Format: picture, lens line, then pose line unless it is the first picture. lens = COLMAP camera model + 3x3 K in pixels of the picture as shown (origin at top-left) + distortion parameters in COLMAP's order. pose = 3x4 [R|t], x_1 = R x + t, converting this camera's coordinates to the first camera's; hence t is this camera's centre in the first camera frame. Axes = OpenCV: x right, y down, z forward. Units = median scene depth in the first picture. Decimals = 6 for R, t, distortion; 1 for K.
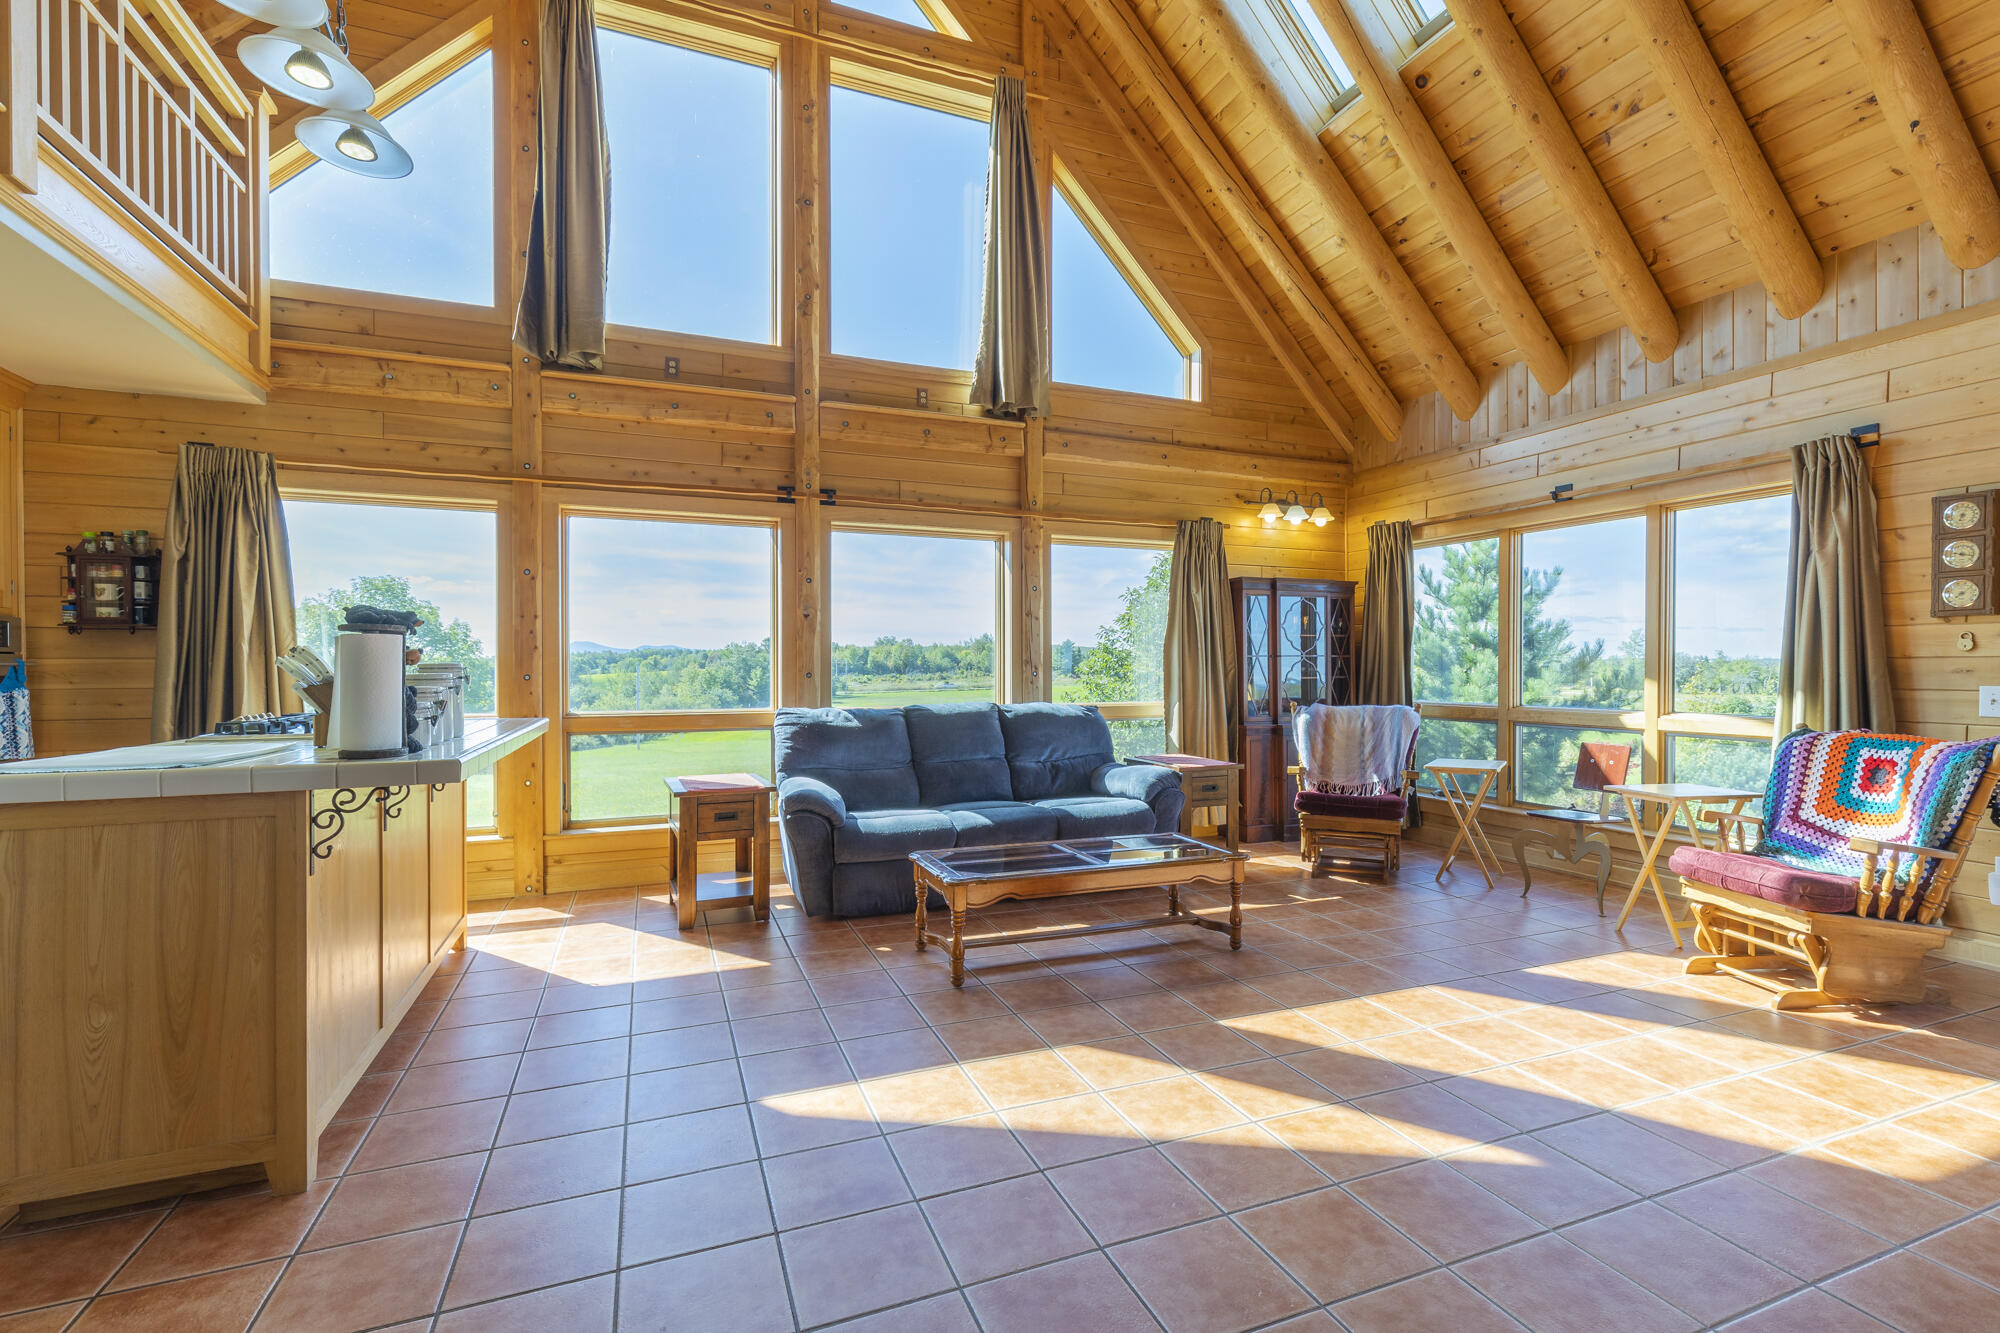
lens RADIAL K [[902.2, 0, 1026.5], [0, 902.2, 677.5], [0, 0, 1]] dist [0.001956, 0.000317]
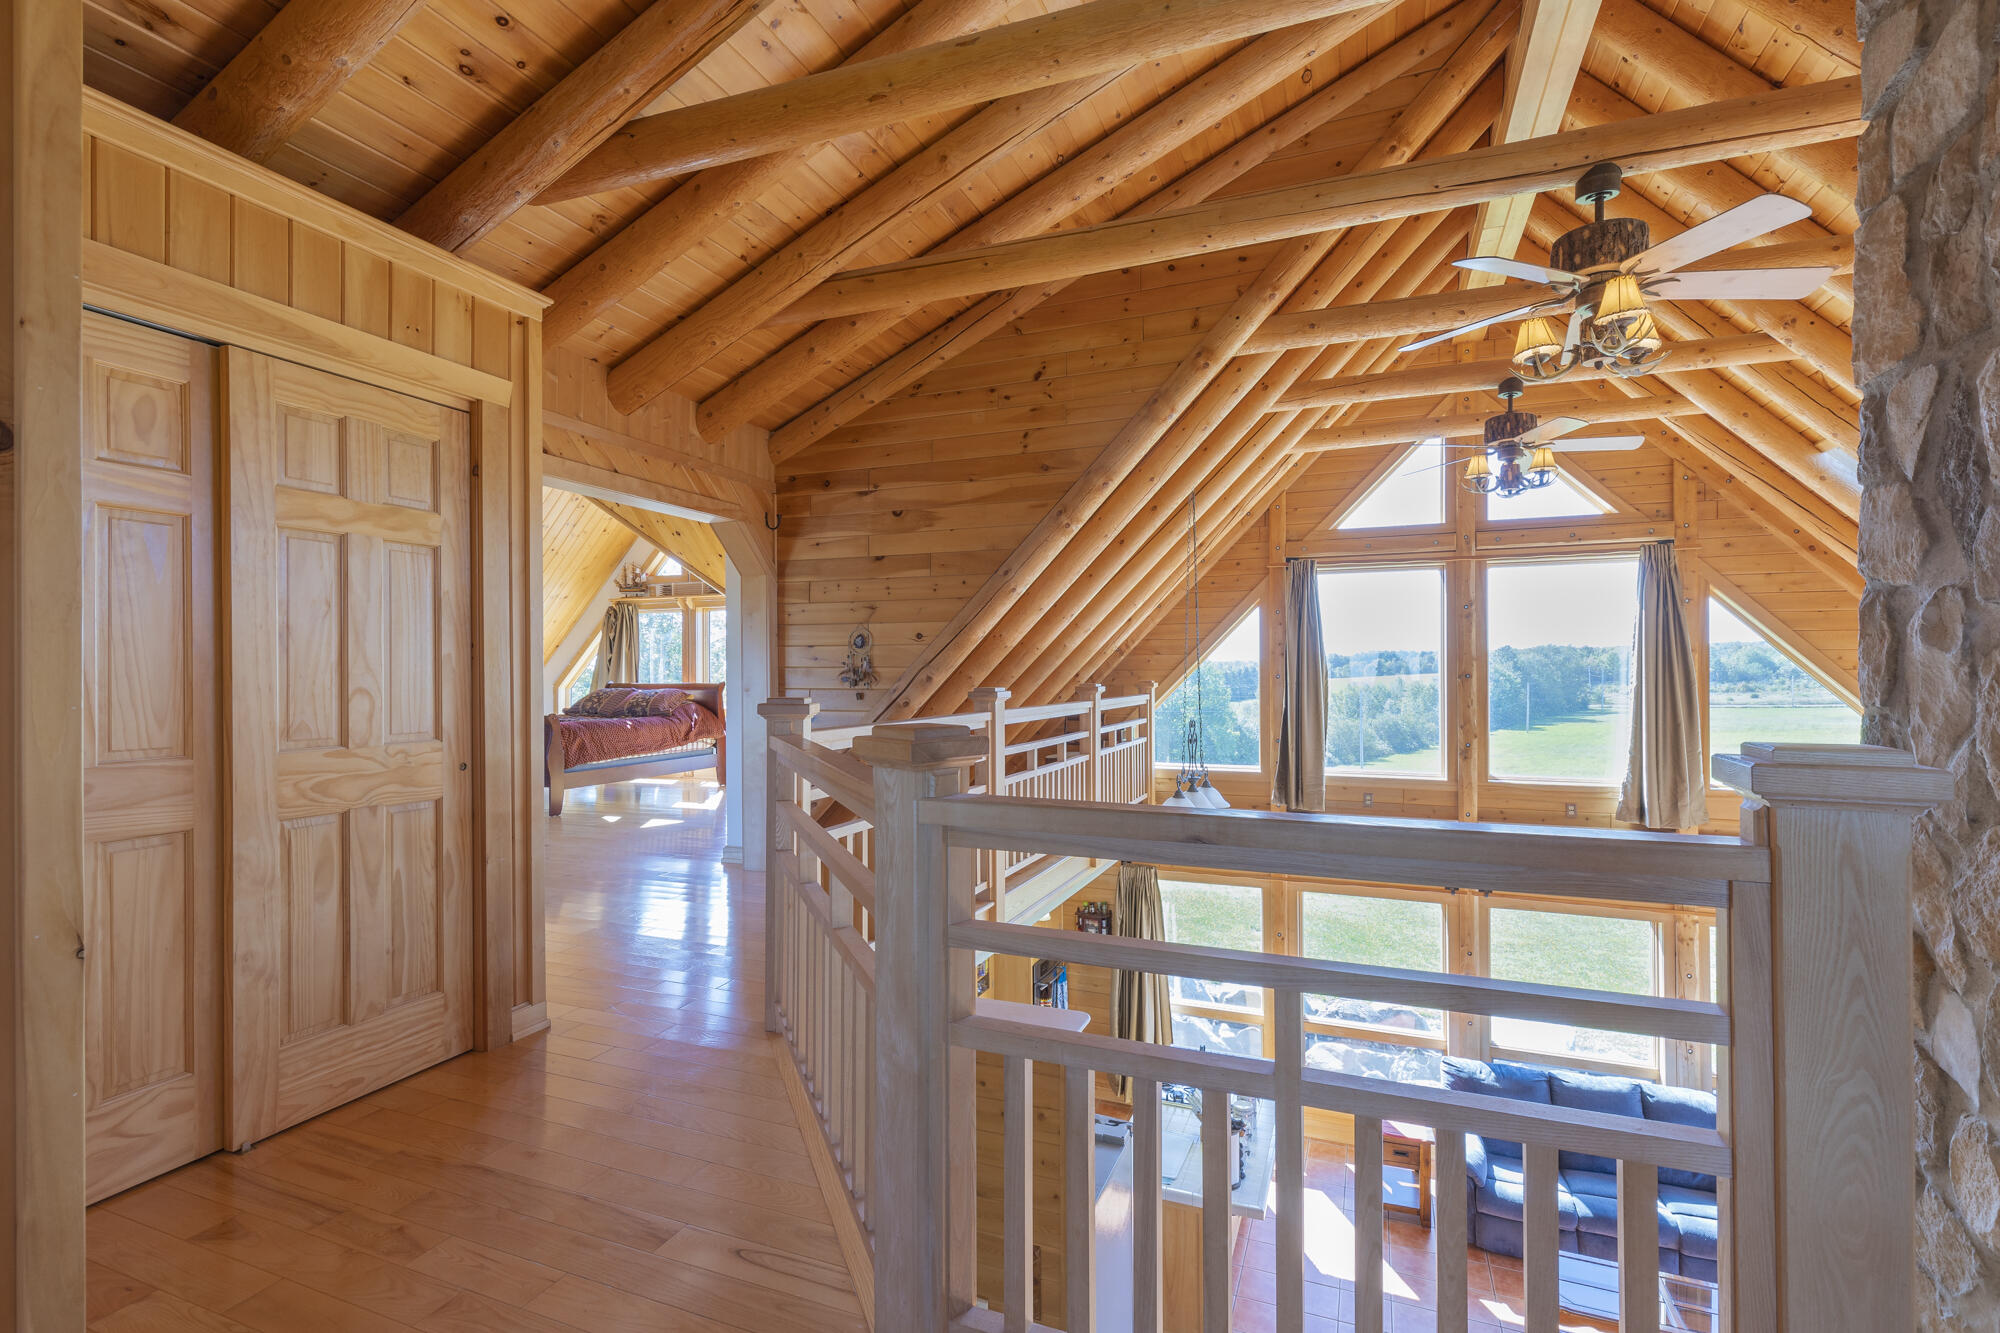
lens RADIAL K [[907.7, 0, 1000.0], [0, 907.7, 666.5], [0, 0, 1]] dist [0.003810, 0.000225]
pose [[0.706679, -0.005222, -0.707515, 0.227169], [0.000857, 0.999978, -0.006524, -0.526608], [0.707534, 0.004004, 0.706668, -0.465058]]
